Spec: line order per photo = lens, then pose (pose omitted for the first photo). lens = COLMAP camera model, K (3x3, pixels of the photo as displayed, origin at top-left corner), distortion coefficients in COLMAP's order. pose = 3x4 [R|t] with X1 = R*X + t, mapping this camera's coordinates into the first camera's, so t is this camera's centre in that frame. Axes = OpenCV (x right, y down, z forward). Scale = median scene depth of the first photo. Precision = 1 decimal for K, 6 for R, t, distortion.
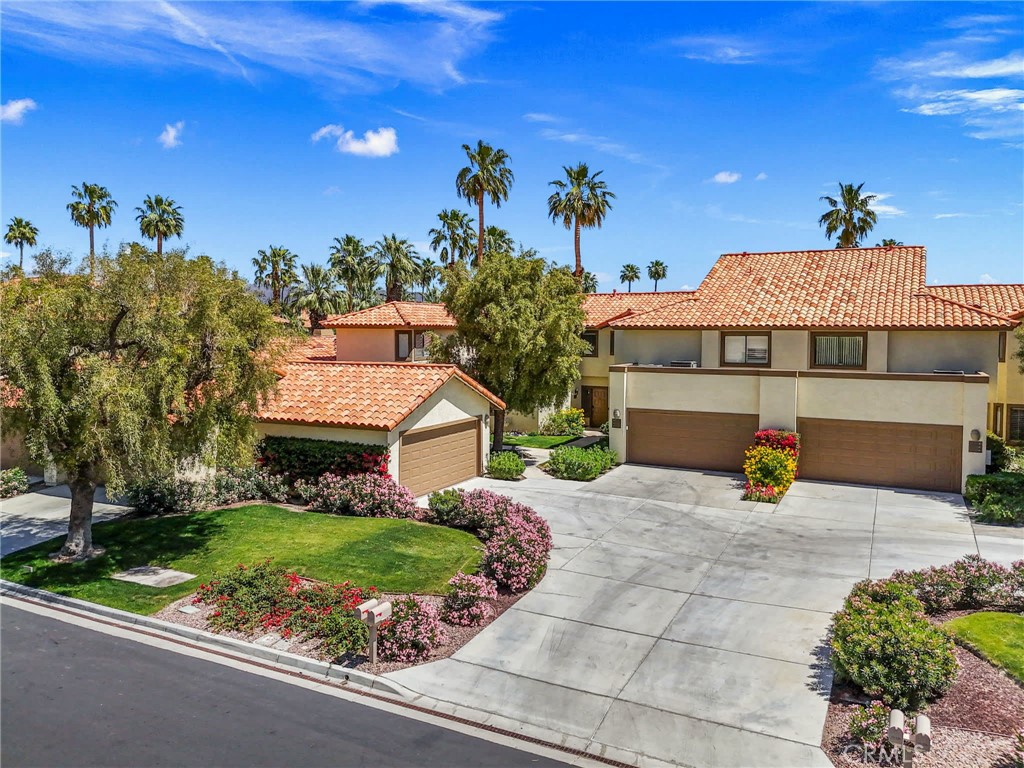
lens RADIAL K [[773.2, 0, 509.4], [0, 773.2, 361.8], [0, 0, 1]] dist [0.051727, -0.053873]
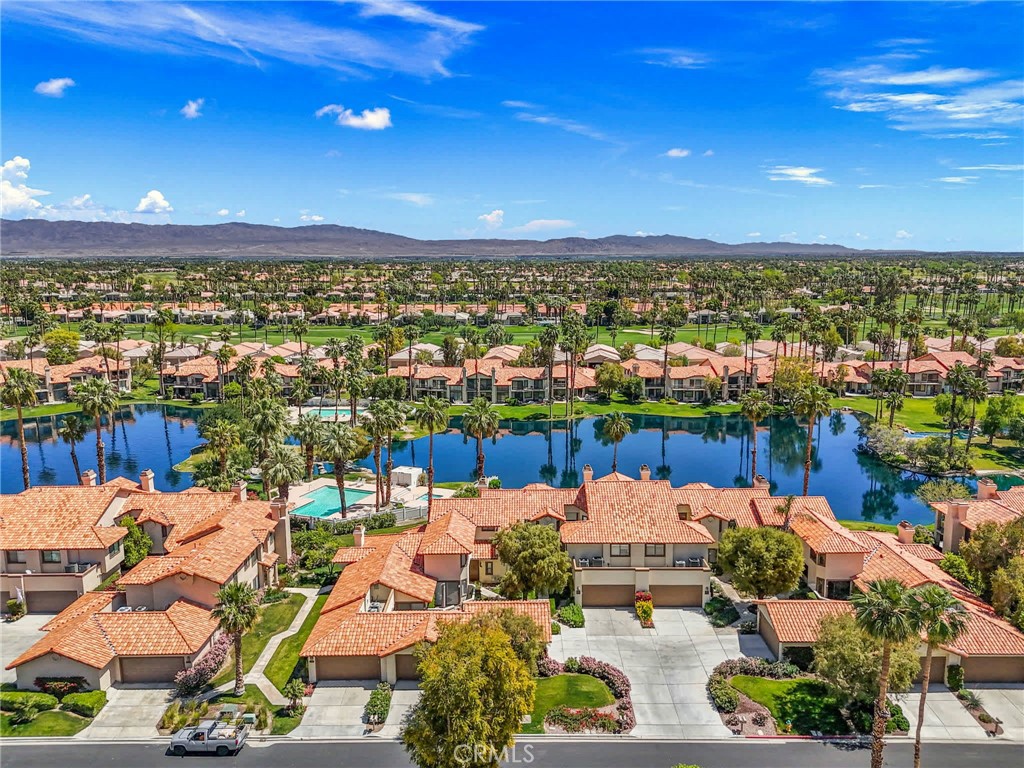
lens RADIAL K [[754.1, 0, 514.9], [0, 754.1, 376.5], [0, 0, 1]] dist [0.043139, -0.036813]
pose [[0.895545, -0.077466, 0.438177, -1.366039], [0.034550, 0.993862, 0.105092, -1.130389], [-0.443629, -0.078975, 0.892724, -1.280620]]
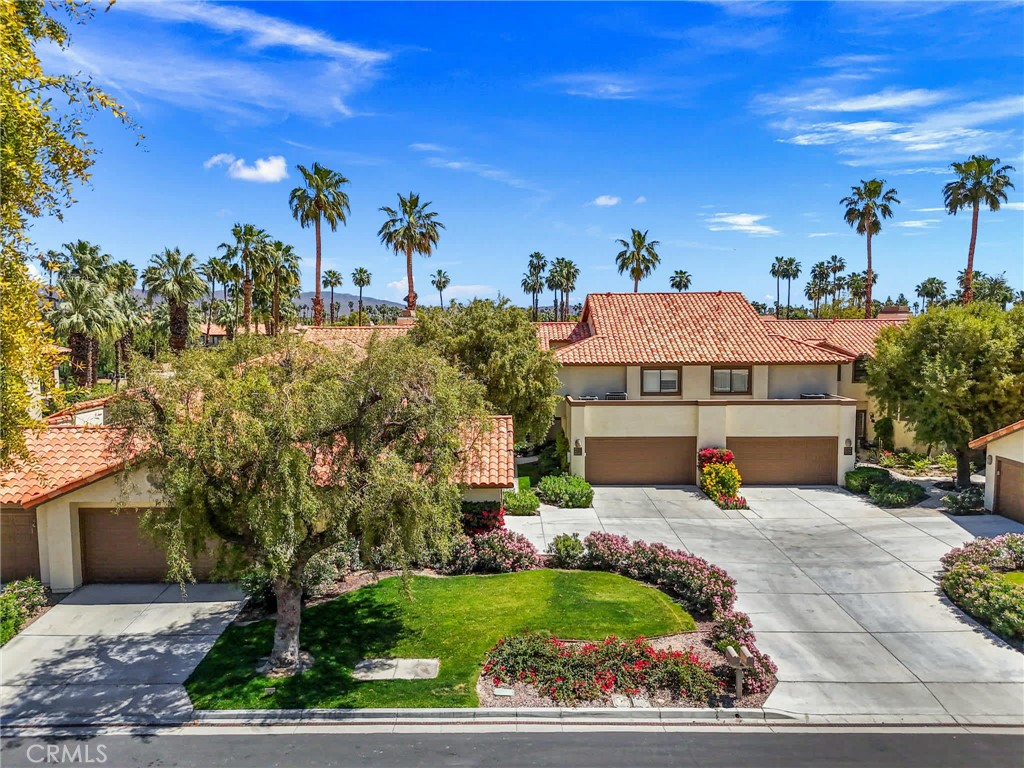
lens RADIAL K [[754.1, 0, 514.9], [0, 754.1, 376.5], [0, 0, 1]] dist [0.043139, -0.036813]
pose [[0.888726, -0.041117, 0.456591, -0.605098], [0.028710, 0.999007, 0.034081, -0.096865], [-0.457539, -0.017180, 0.889024, 0.076255]]
